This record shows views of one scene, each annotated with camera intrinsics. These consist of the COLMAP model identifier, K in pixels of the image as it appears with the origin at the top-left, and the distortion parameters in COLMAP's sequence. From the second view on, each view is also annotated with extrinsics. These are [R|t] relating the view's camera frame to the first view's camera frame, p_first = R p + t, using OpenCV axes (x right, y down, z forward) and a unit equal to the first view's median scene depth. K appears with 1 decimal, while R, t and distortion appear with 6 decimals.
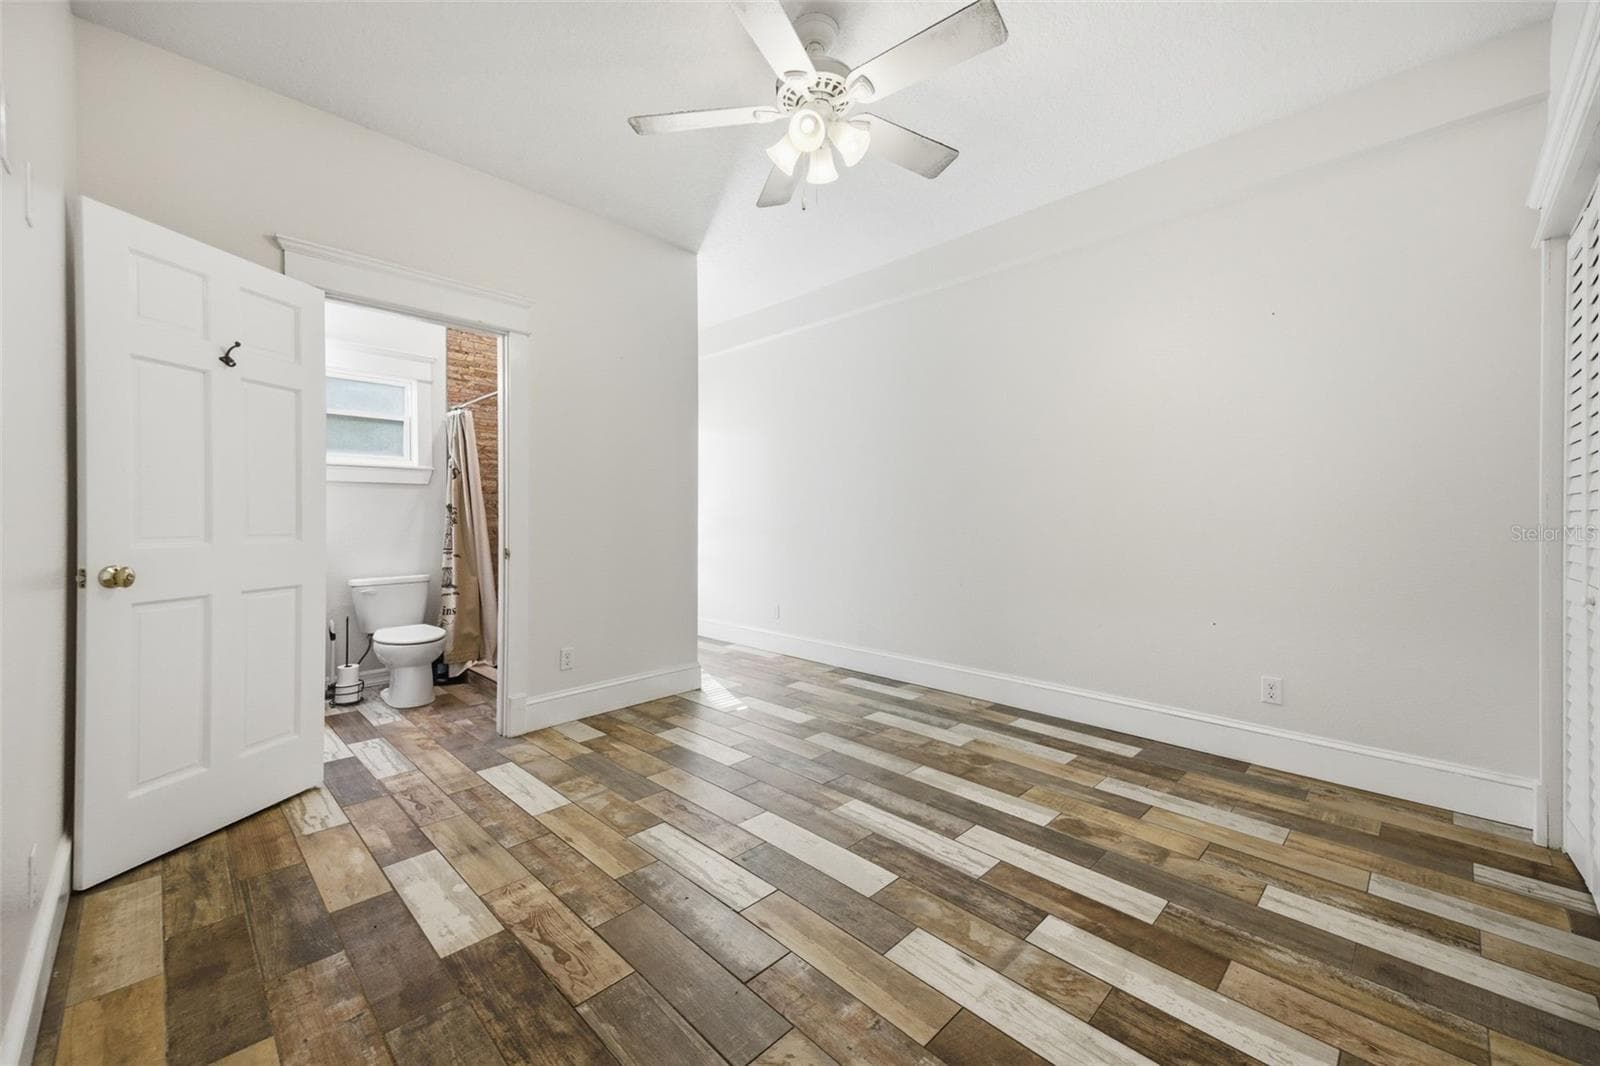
lens RADIAL K [[631.5, 0, 810.0], [0, 631.5, 521.8], [0, 0, 1]] dist [0.023455, -0.000311]
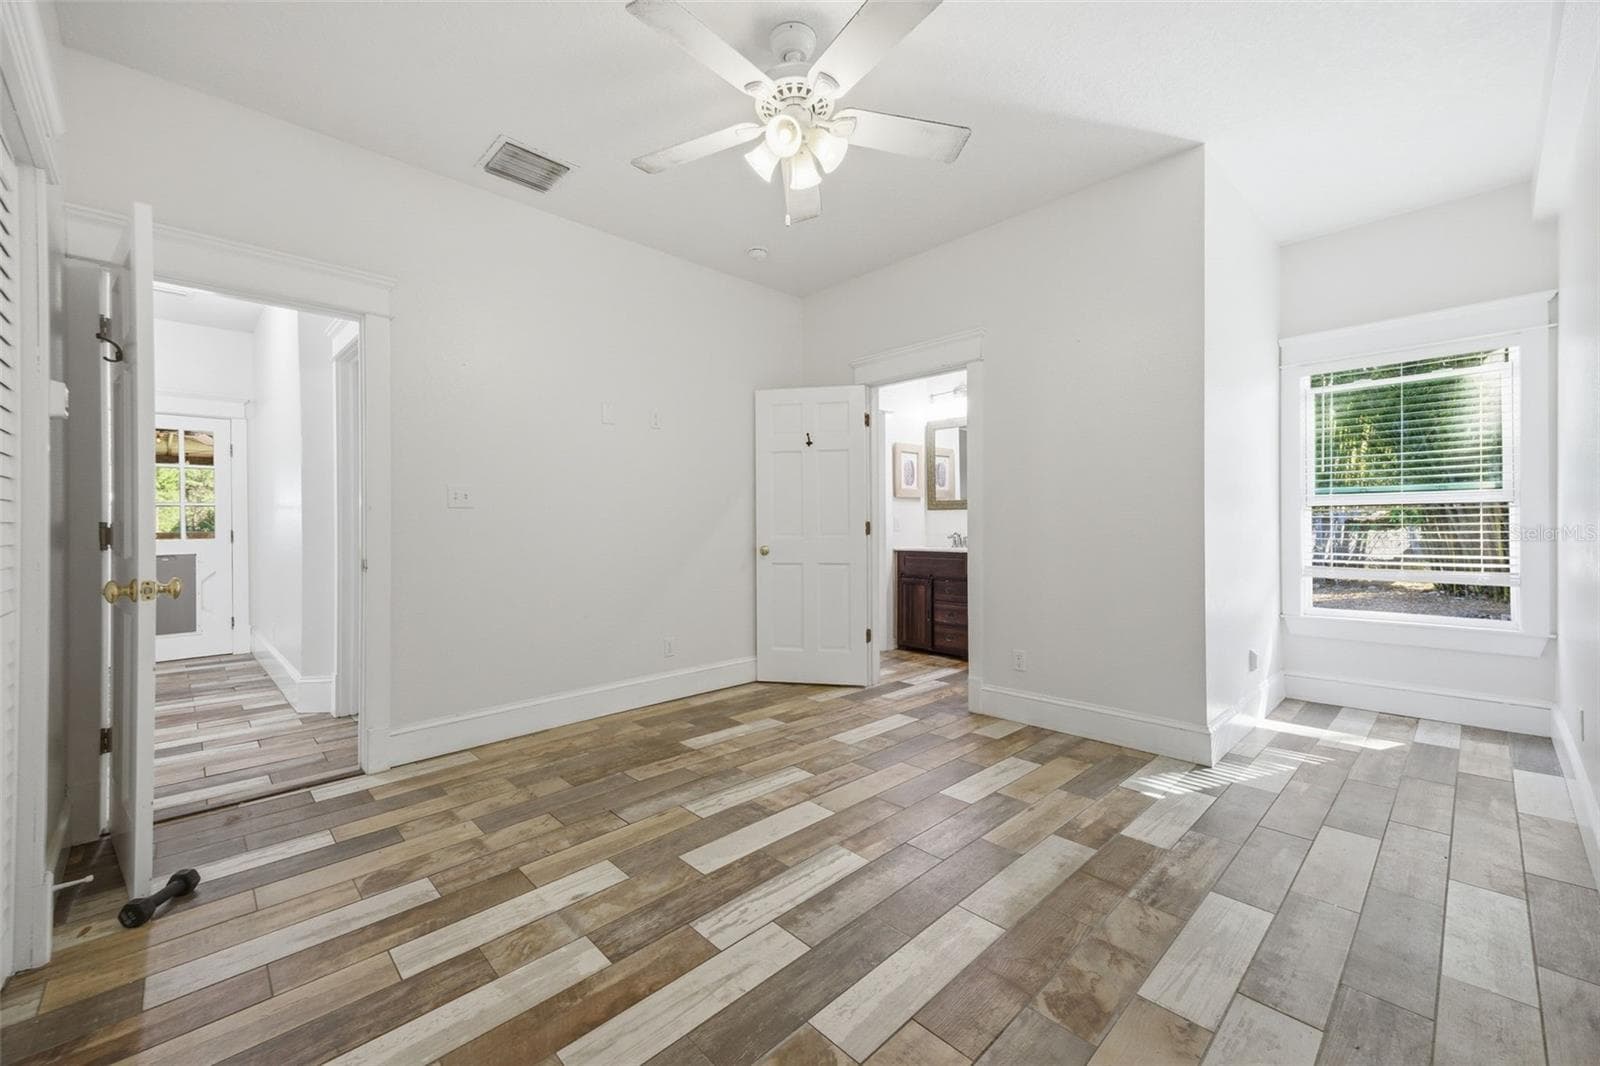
lens RADIAL K [[631.5, 0, 809.5], [0, 631.5, 522.9], [0, 0, 1]] dist [0.023455, -0.000311]
pose [[-0.014443, 0.005575, -0.999880, 1.124087], [-0.008162, 0.999950, 0.005693, -0.027833], [0.999862, 0.008243, -0.014397, 1.123974]]
